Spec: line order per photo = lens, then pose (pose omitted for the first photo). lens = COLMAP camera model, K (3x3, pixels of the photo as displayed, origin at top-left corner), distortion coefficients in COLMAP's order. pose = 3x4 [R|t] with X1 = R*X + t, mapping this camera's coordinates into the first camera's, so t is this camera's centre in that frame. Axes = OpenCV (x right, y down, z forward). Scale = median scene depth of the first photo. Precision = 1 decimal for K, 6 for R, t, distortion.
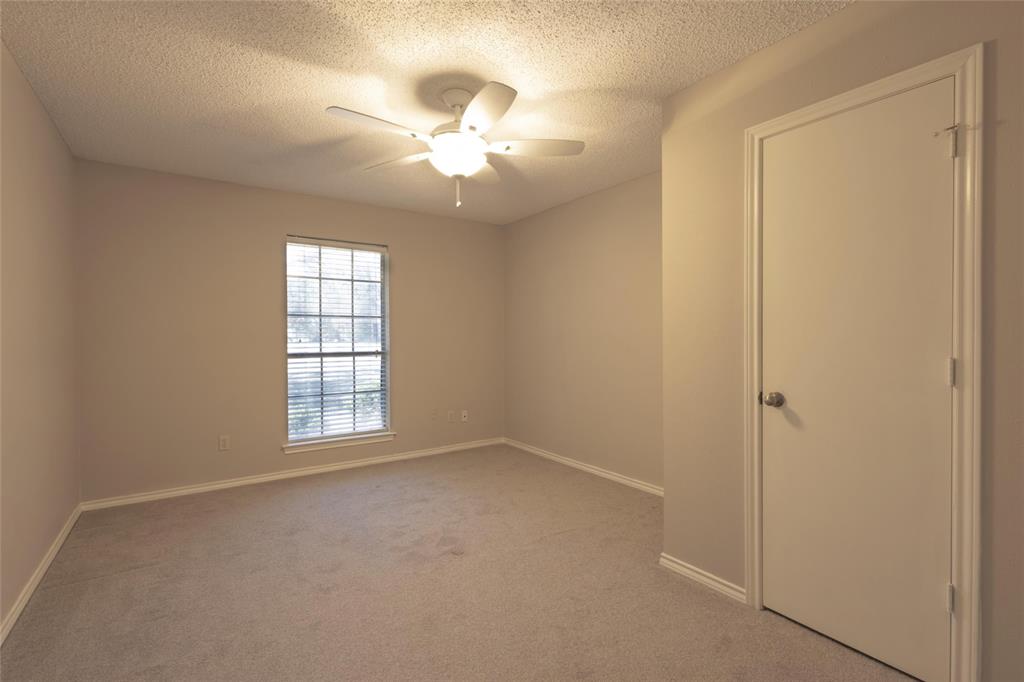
lens RADIAL K [[469.7, 0, 512.0], [0, 469.7, 339.0], [0, 0, 1]] dist [-0.000747, 0.000033]
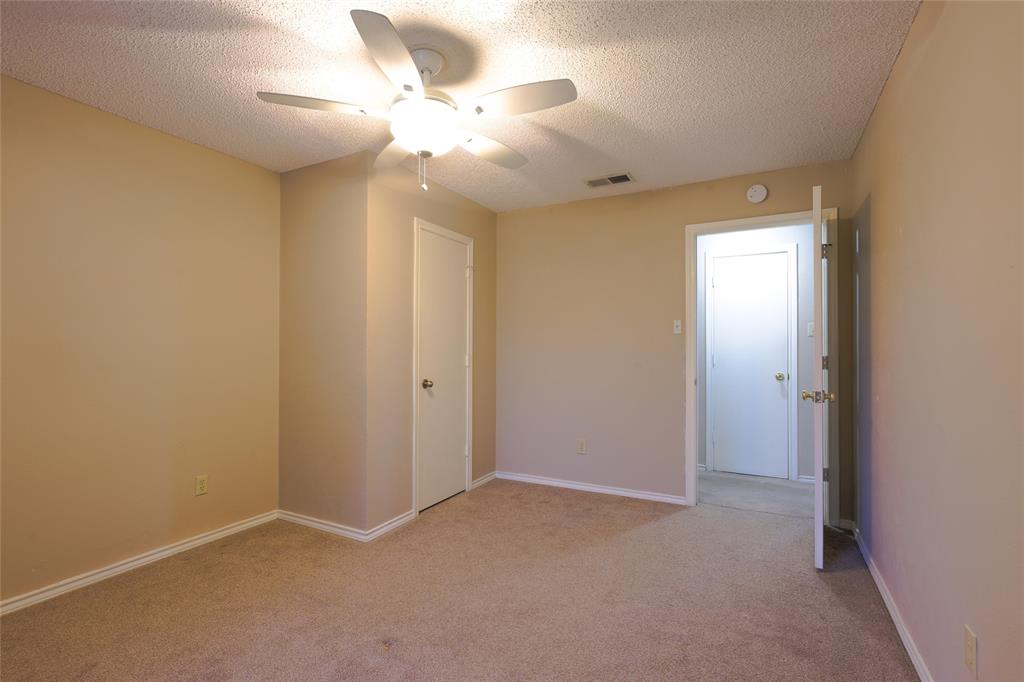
lens RADIAL K [[469.7, 0, 512.3], [0, 469.7, 342.4], [0, 0, 1]] dist [-0.000747, 0.000033]
pose [[-0.461102, 0.014880, 0.887223, -1.068146], [0.016280, 0.999833, -0.008308, -0.001786], [-0.887198, 0.010614, -0.461267, 1.448416]]
